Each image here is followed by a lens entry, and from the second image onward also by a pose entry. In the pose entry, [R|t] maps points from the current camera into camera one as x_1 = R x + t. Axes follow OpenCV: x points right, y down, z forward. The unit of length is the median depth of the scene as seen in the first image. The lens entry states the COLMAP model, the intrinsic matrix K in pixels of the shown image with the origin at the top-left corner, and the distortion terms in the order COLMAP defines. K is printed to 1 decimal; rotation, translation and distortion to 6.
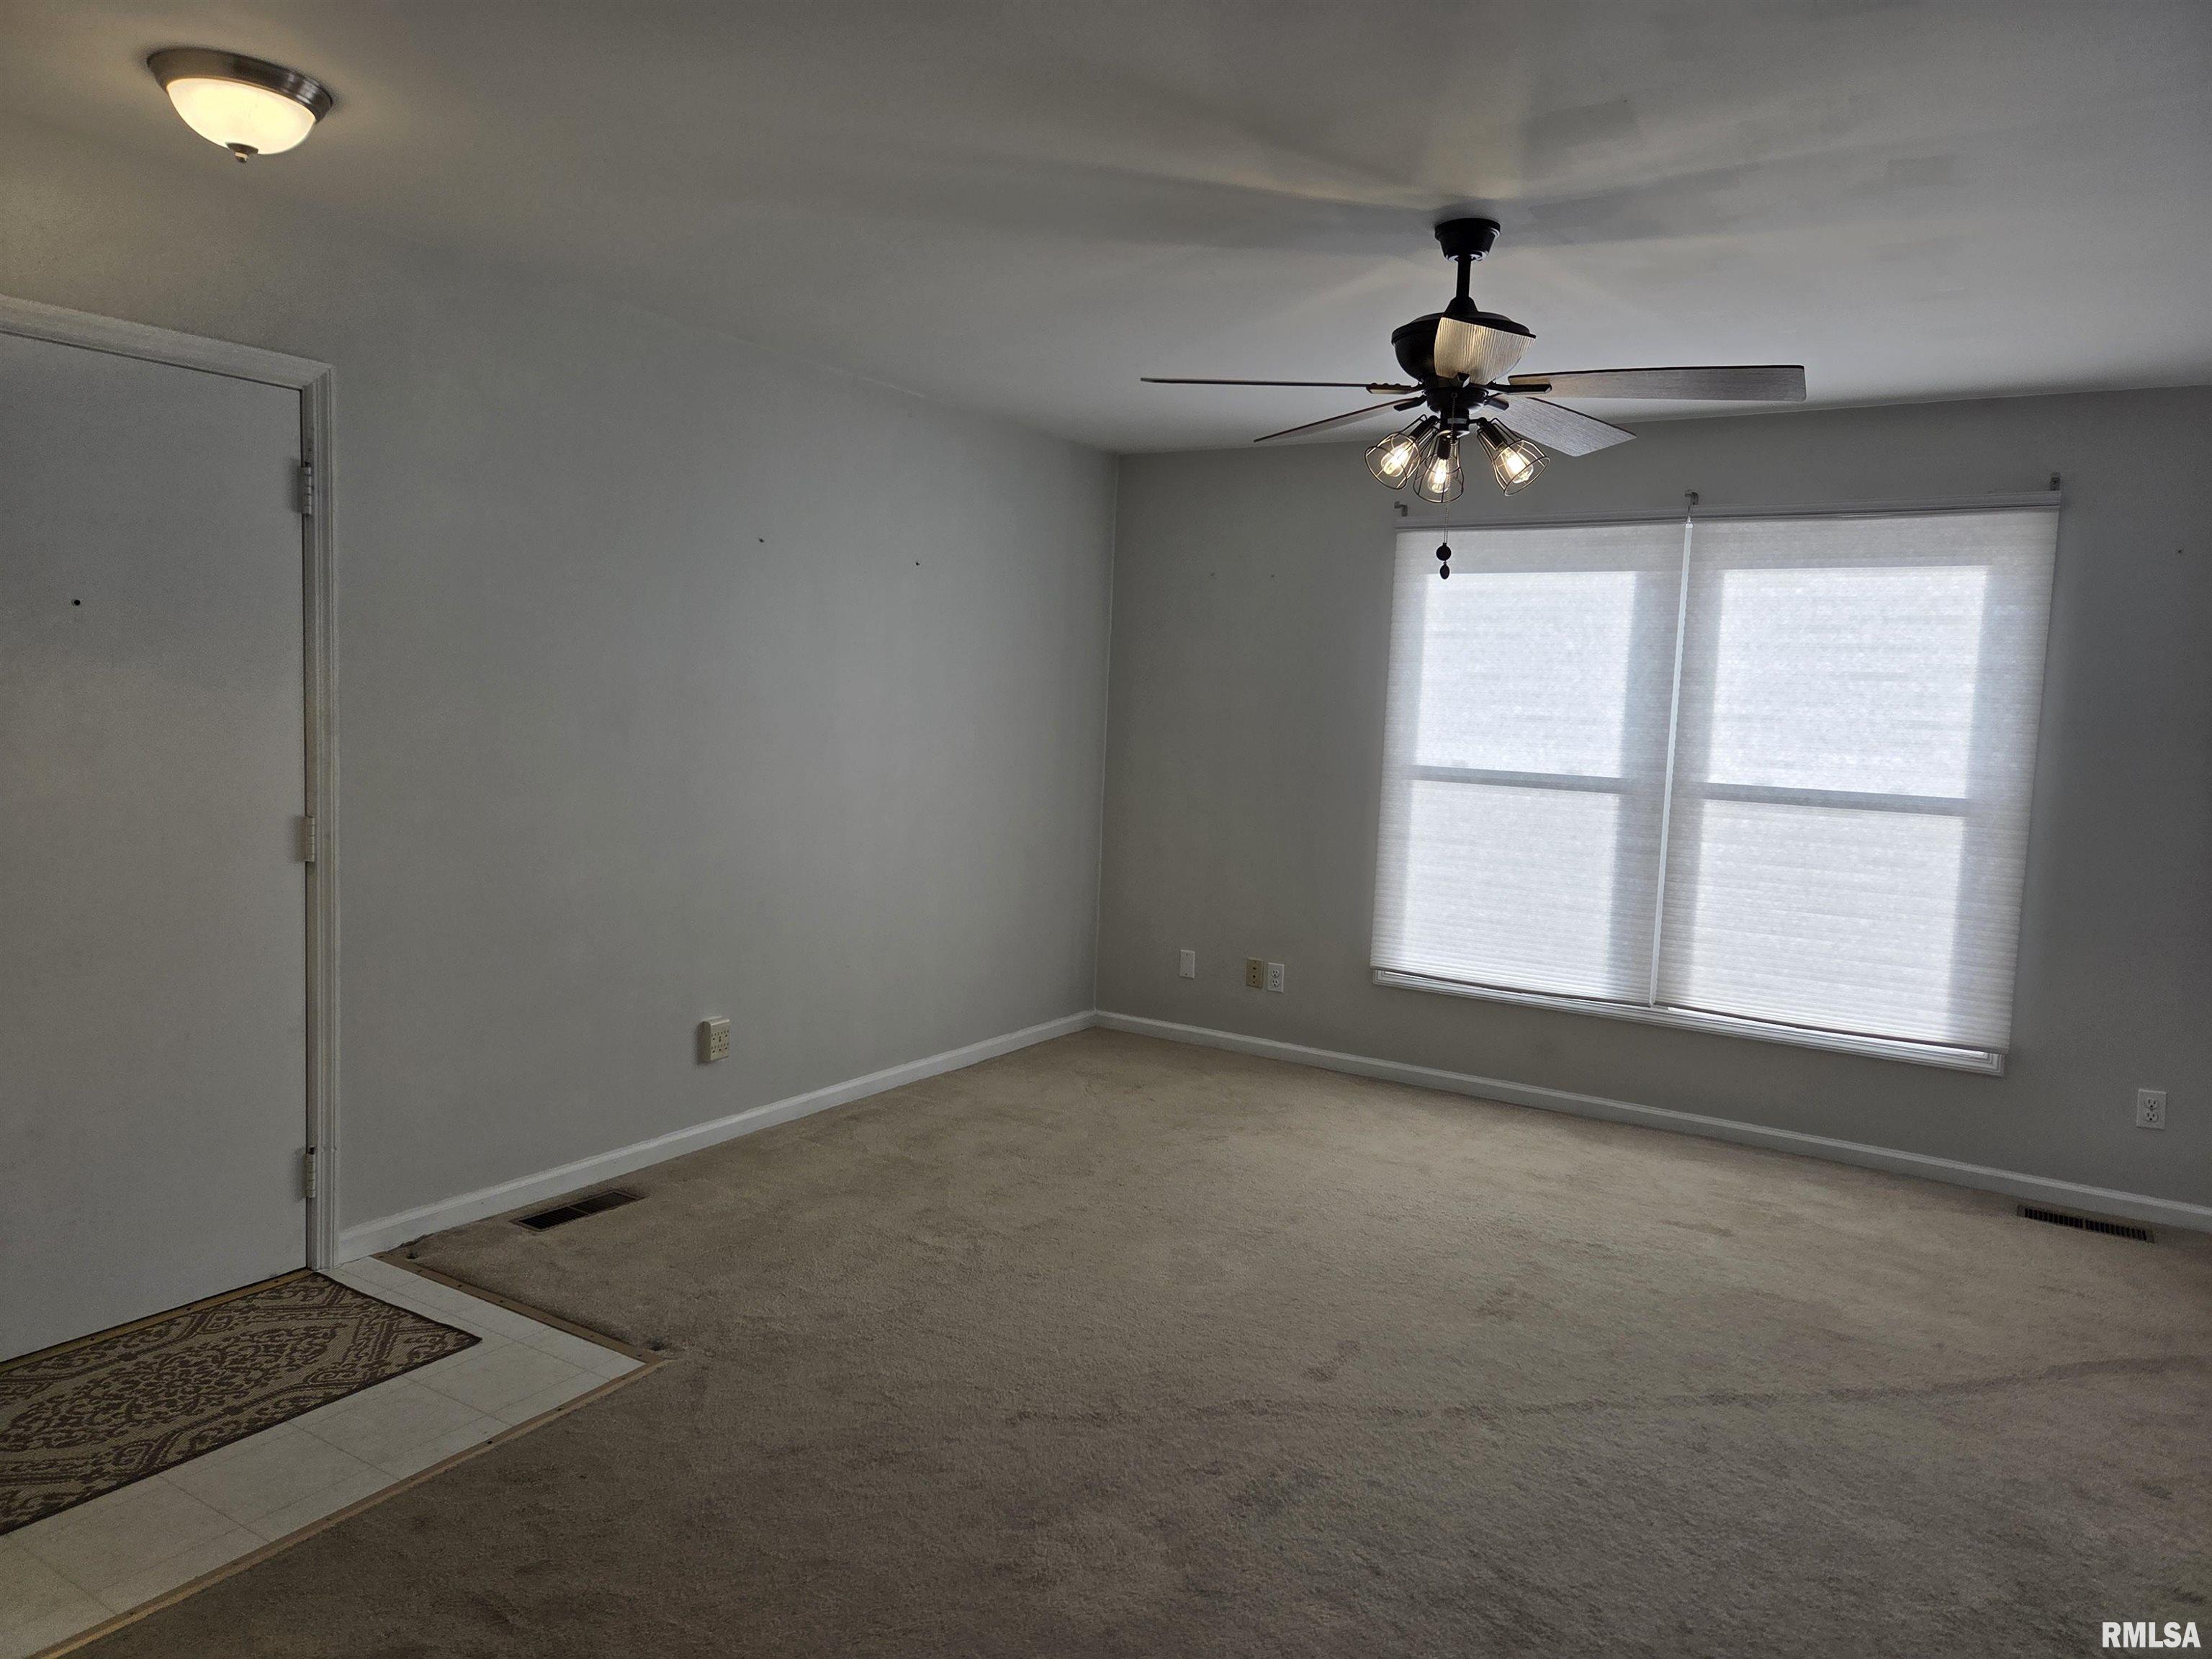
lens RADIAL K [[1474.8, 0, 1109.5], [0, 1474.8, 818.8], [0, 0, 1]] dist [0.073671, -0.065606]
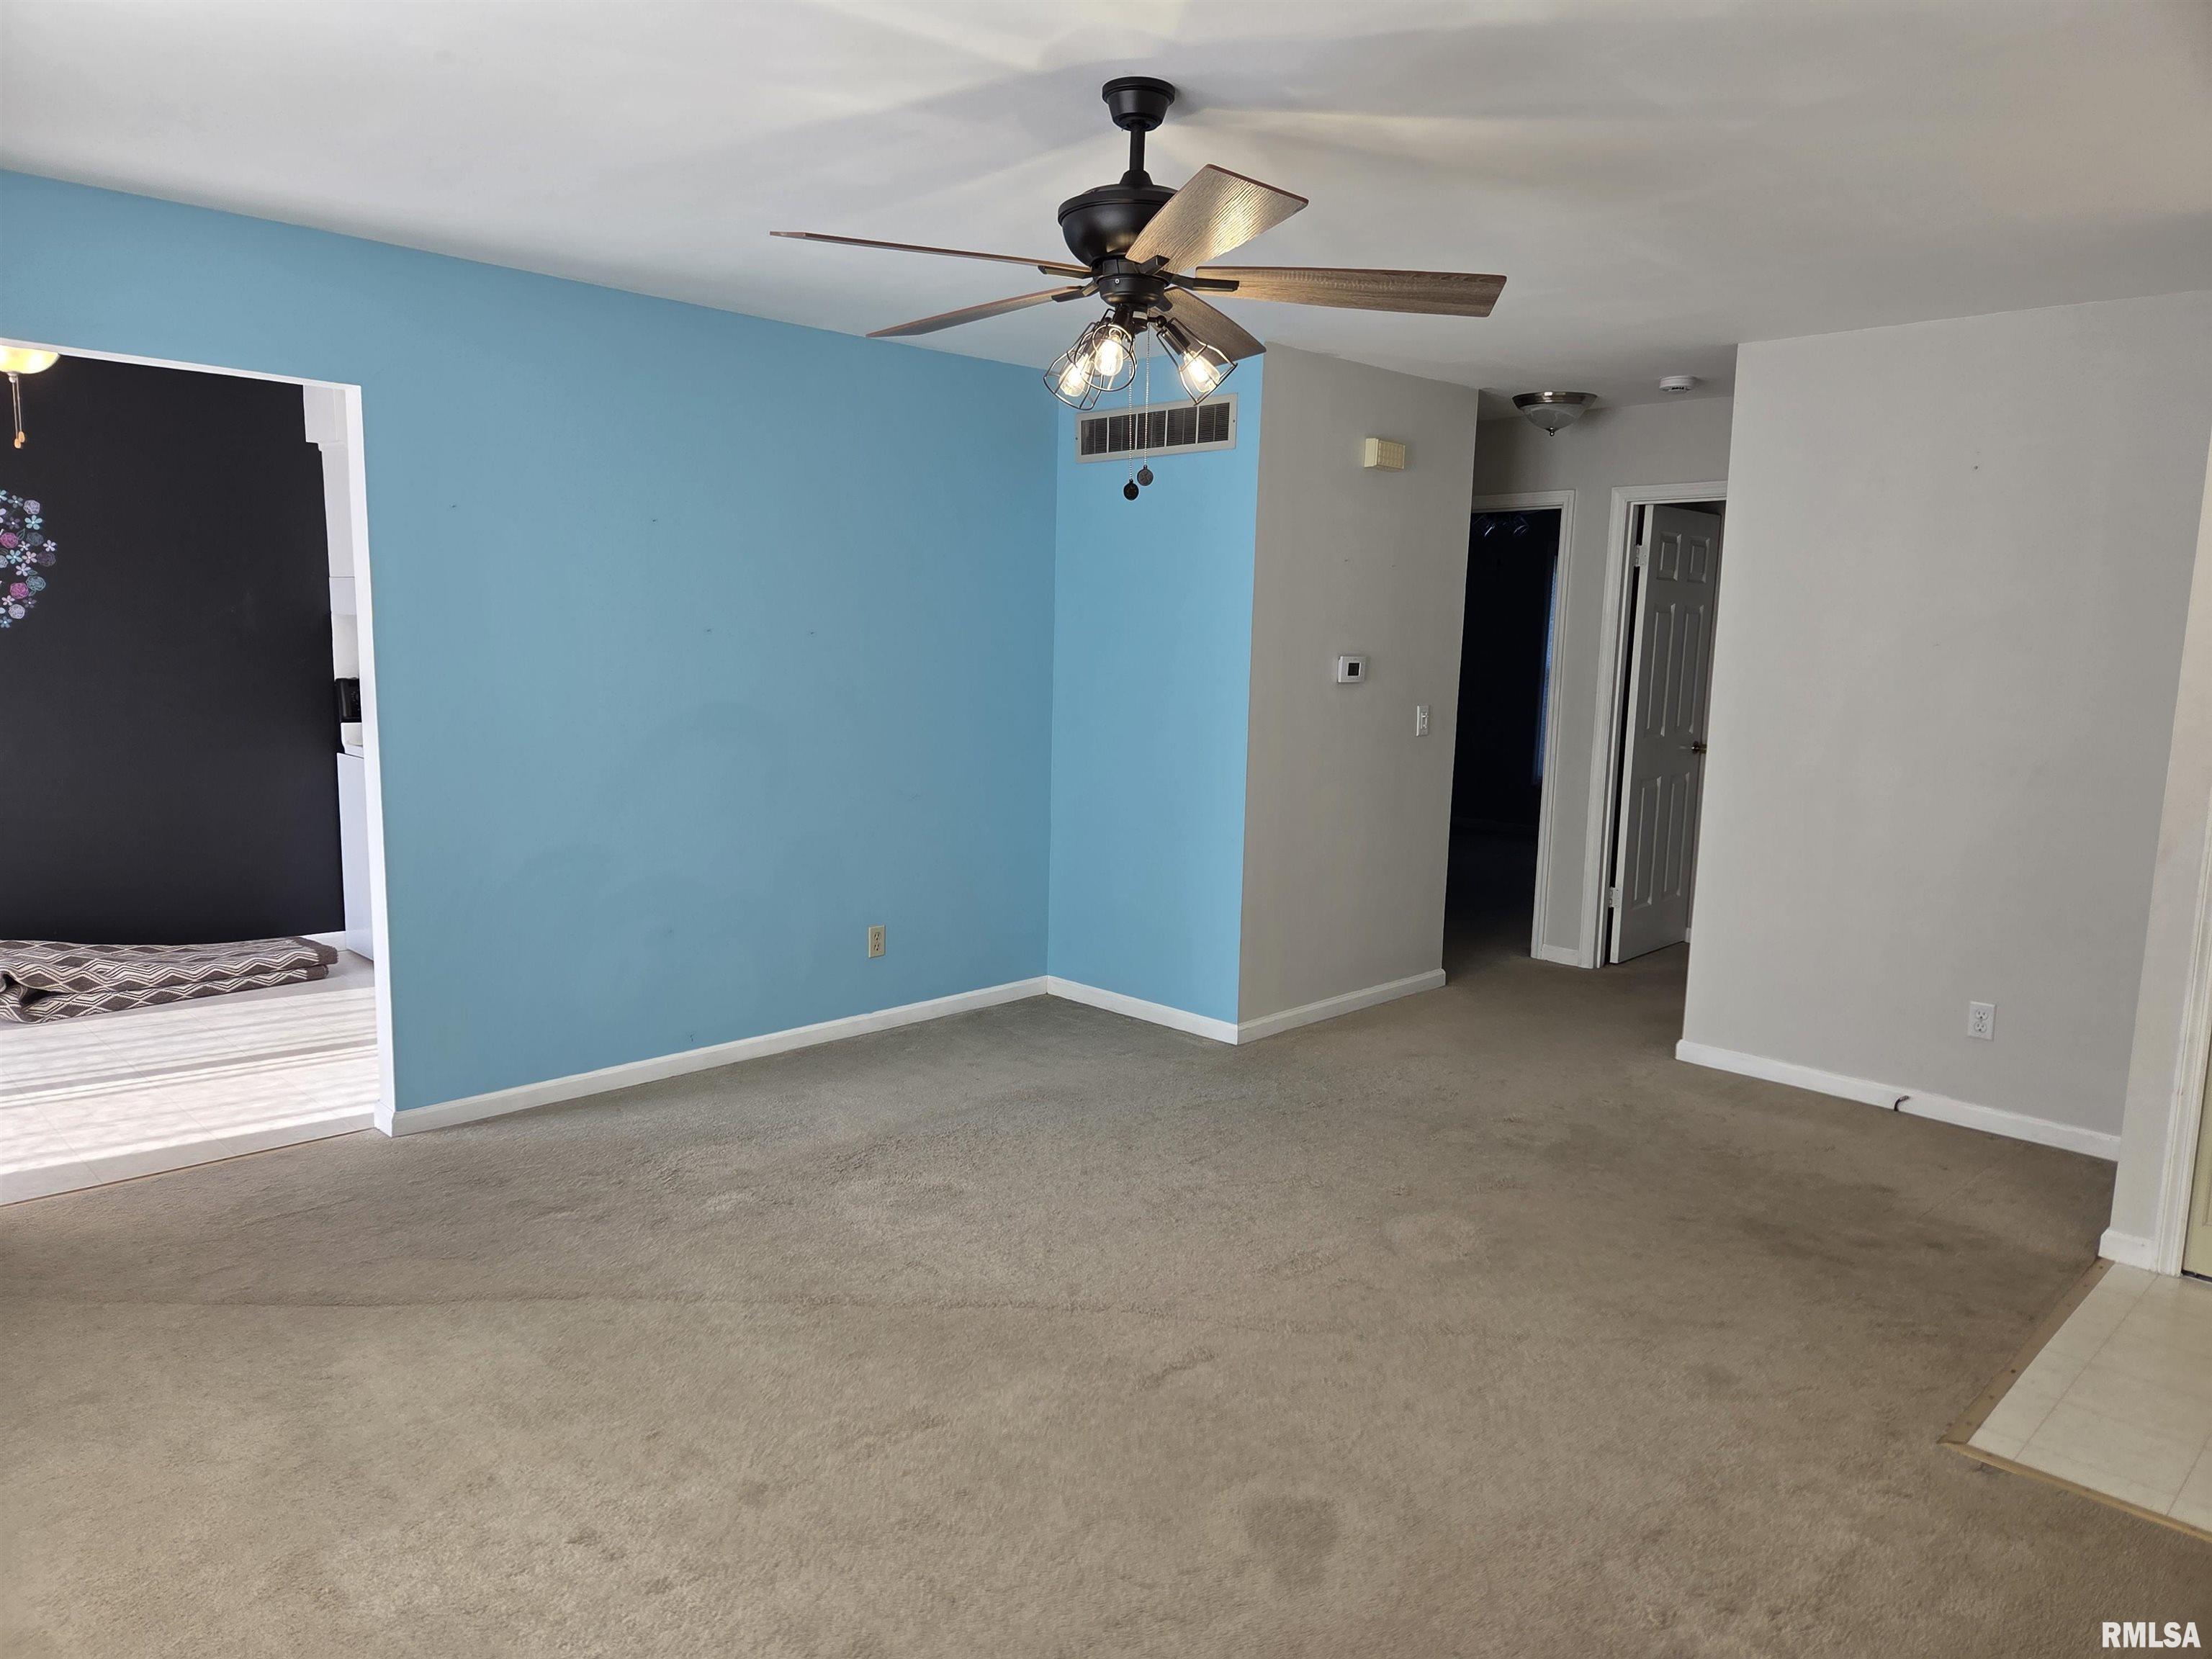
lens RADIAL K [[1463.8, 0, 1093.9], [0, 1463.8, 834.0], [0, 0, 1]] dist [0.066188, -0.068281]
pose [[-0.972937, -0.092379, 0.211800, 0.026582], [-0.041658, 0.971713, 0.232461, -0.111436], [-0.227284, 0.217347, -0.949264, 1.230775]]
